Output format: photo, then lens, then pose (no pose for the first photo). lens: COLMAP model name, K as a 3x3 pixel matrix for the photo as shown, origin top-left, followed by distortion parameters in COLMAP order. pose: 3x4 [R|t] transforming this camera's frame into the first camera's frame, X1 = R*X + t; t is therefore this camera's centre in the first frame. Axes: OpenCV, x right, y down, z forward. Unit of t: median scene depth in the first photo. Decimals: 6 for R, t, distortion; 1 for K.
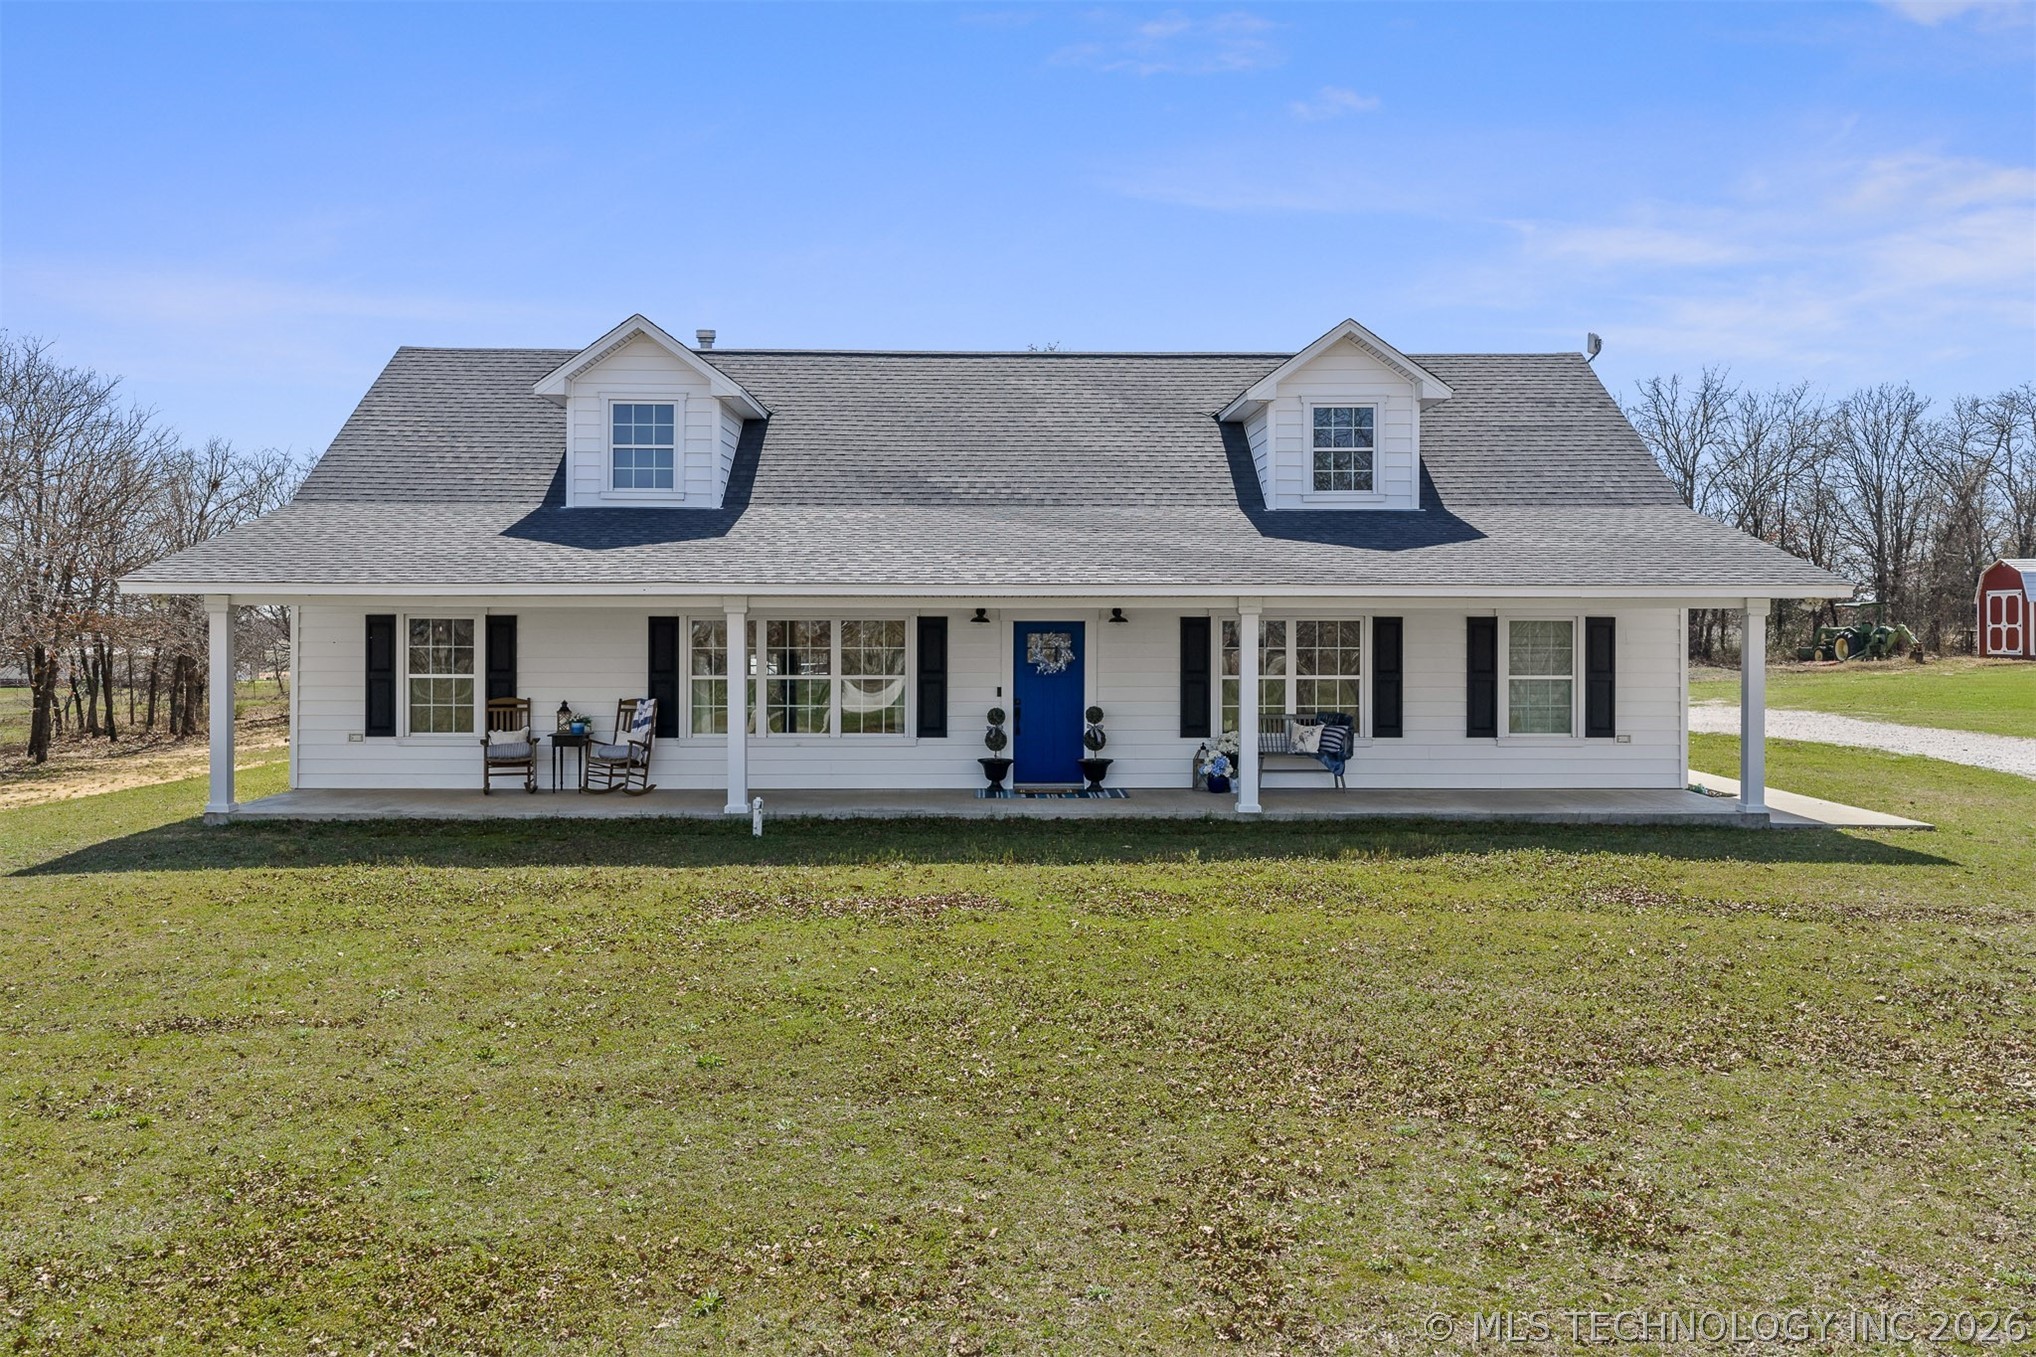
lens RADIAL K [[1734.6, 0, 1012.3], [0, 1734.6, 624.5], [0, 0, 1]] dist [0.005773, -0.015968]
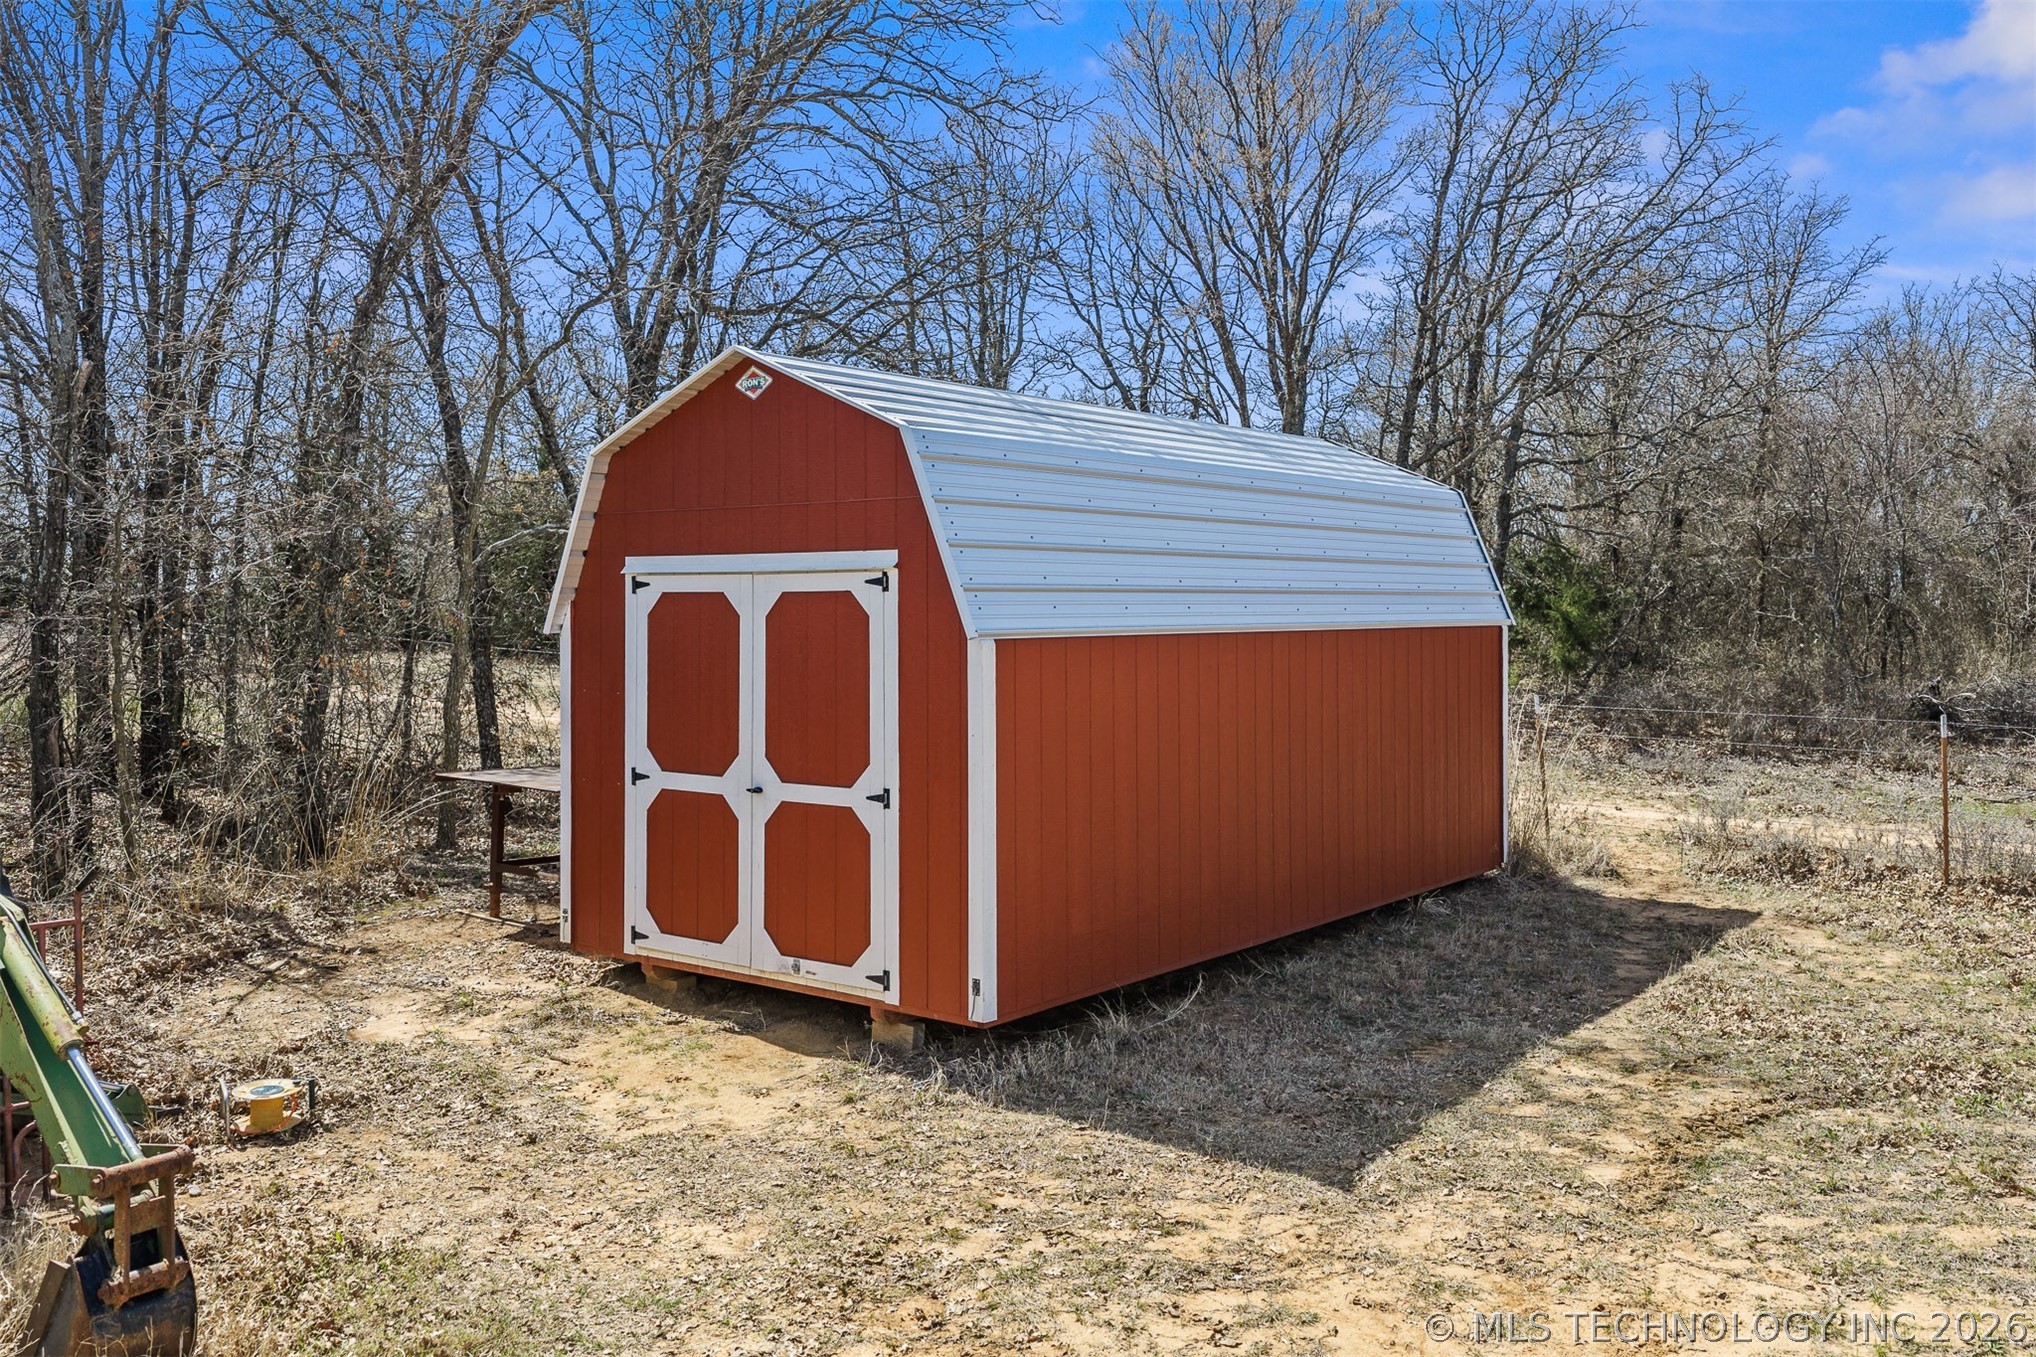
lens RADIAL K [[1734.6, 0, 1018.4], [0, 1734.6, 673.1], [0, 0, 1]] dist [0.005773, -0.015968]
pose [[0.636209, -0.026471, 0.771062, 1.268474], [-0.003283, 0.999309, 0.037015, -0.040825], [-0.771510, -0.026081, 0.635683, 2.394013]]
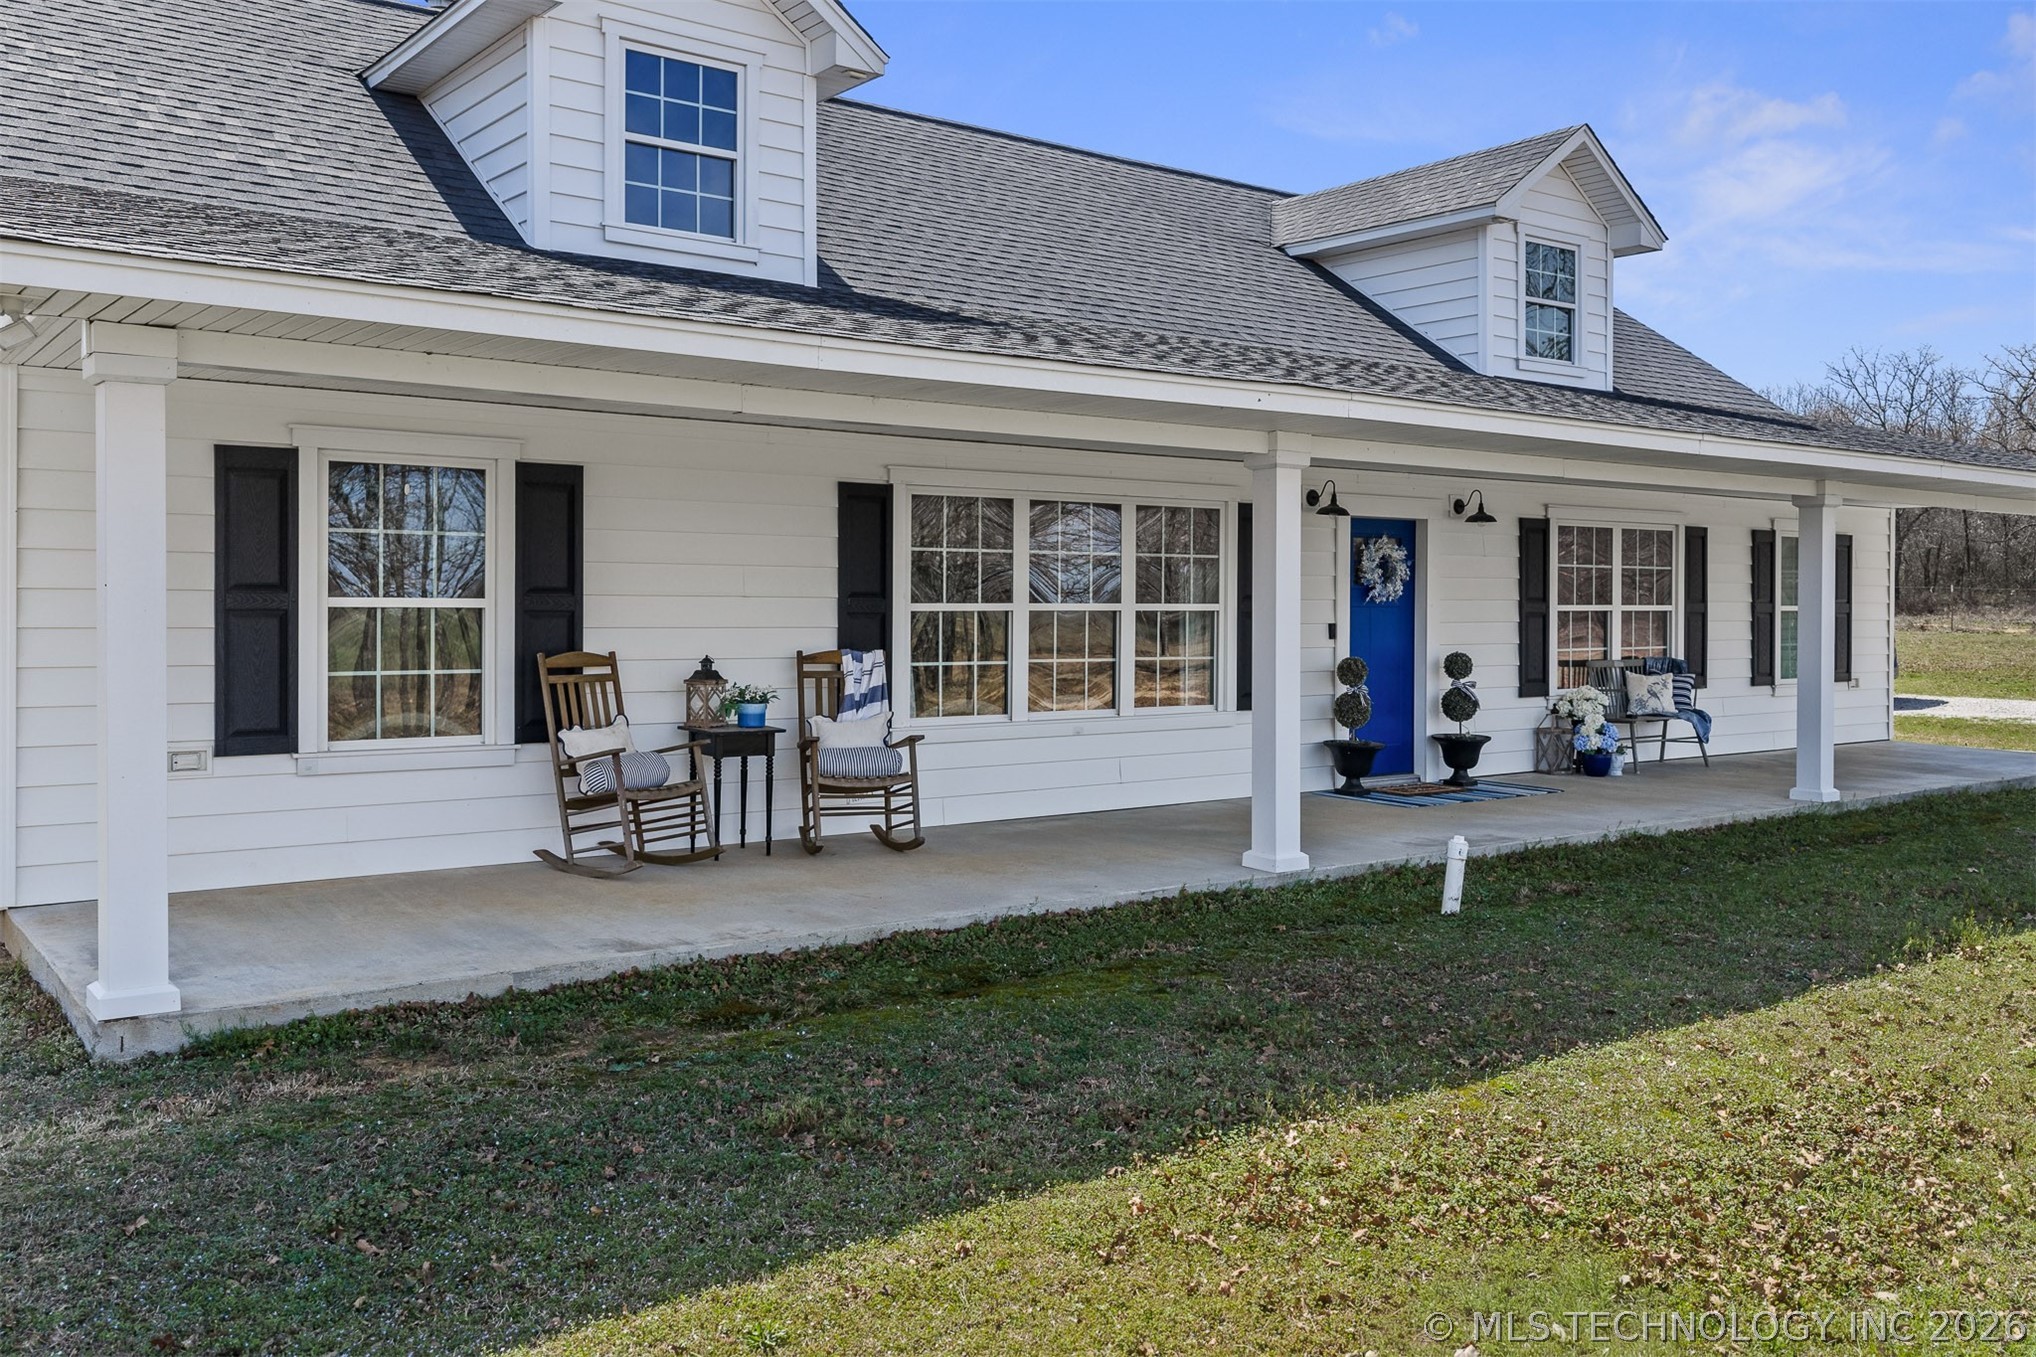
lens RADIAL K [[1734.6, 0, 1047.7], [0, 1734.6, 609.2], [0, 0, 1]] dist [0.005773, -0.015968]
pose [[0.798336, 0.001022, 0.602211, -0.454701], [-0.004885, 0.999977, 0.004779, 0.028614], [-0.602193, -0.006757, 0.798322, 0.573910]]
